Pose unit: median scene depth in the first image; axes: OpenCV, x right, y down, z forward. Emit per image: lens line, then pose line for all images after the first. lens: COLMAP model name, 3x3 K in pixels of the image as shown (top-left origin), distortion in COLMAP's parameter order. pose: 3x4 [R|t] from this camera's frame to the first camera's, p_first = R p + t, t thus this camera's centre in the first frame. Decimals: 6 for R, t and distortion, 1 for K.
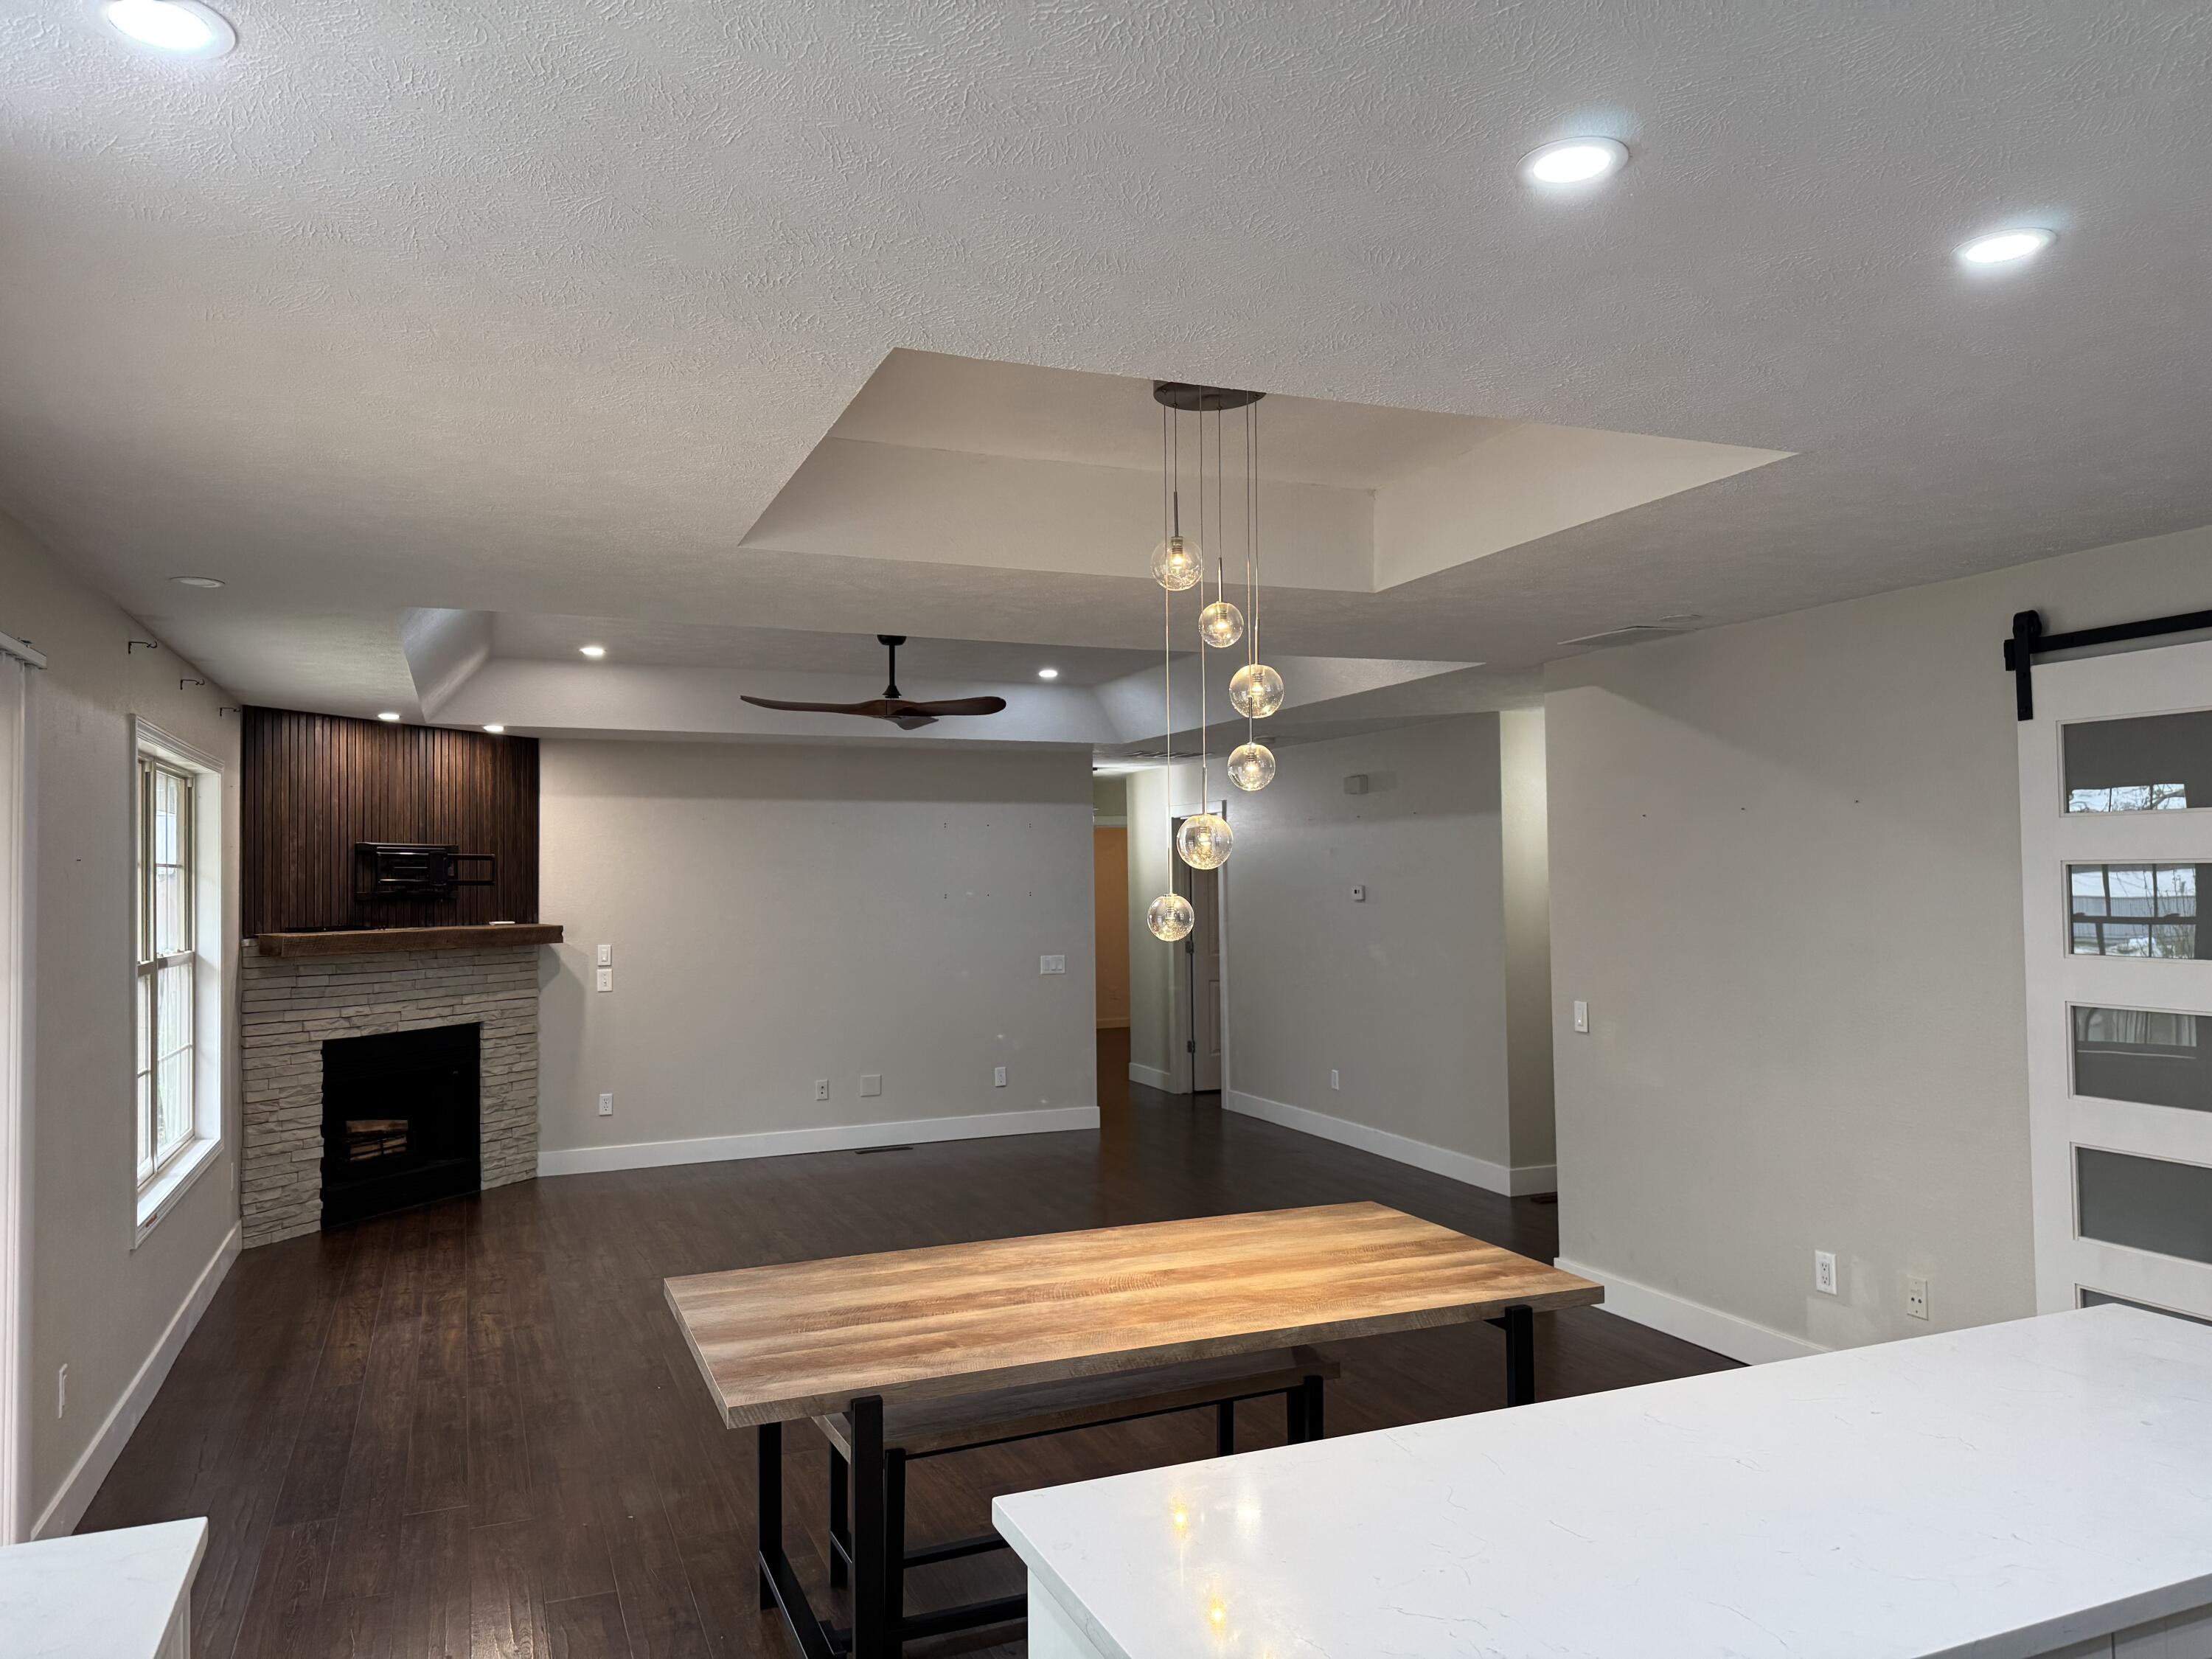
lens RADIAL K [[1540.9, 0, 1097.8], [0, 1540.9, 820.6], [0, 0, 1]] dist [0.079623, -0.092165]
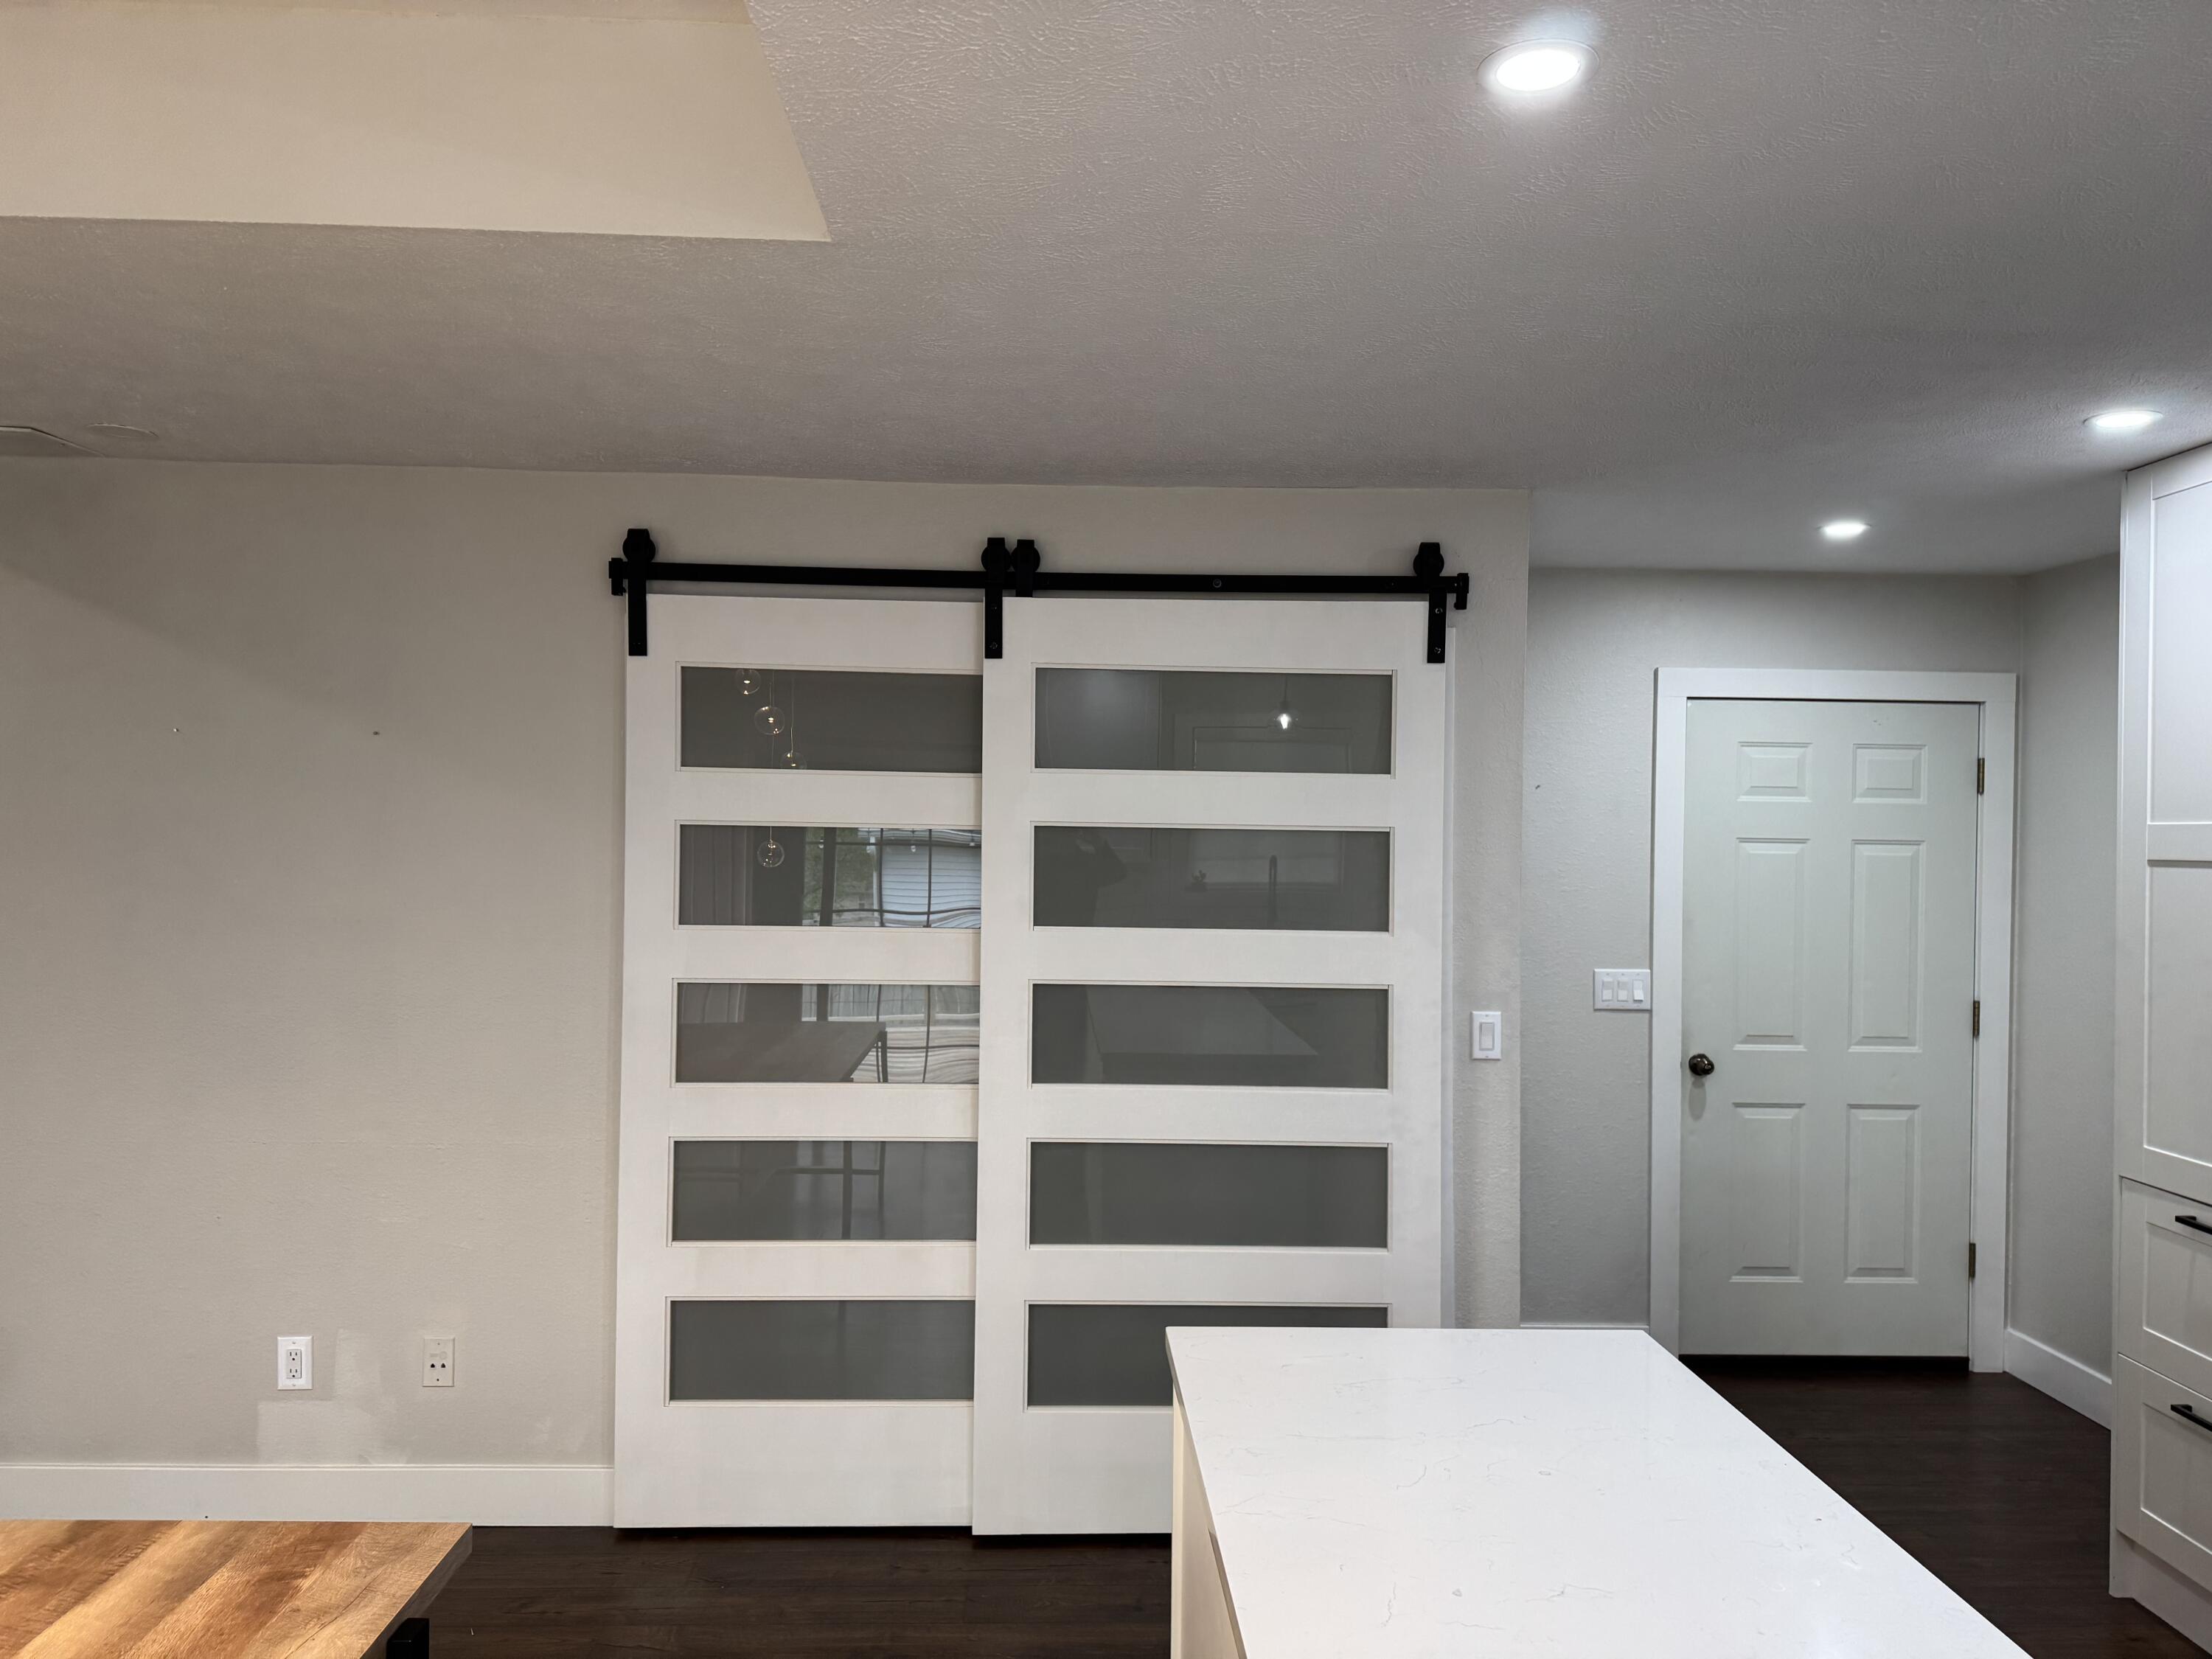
lens RADIAL K [[1540.9, 0, 1114.8], [0, 1540.9, 831.5], [0, 0, 1]] dist [0.079623, -0.092165]
pose [[0.345351, 0.021806, 0.938220, -0.069063], [-0.056583, 0.998395, -0.002377, 0.011612], [-0.936766, -0.052266, 0.346030, 0.265240]]
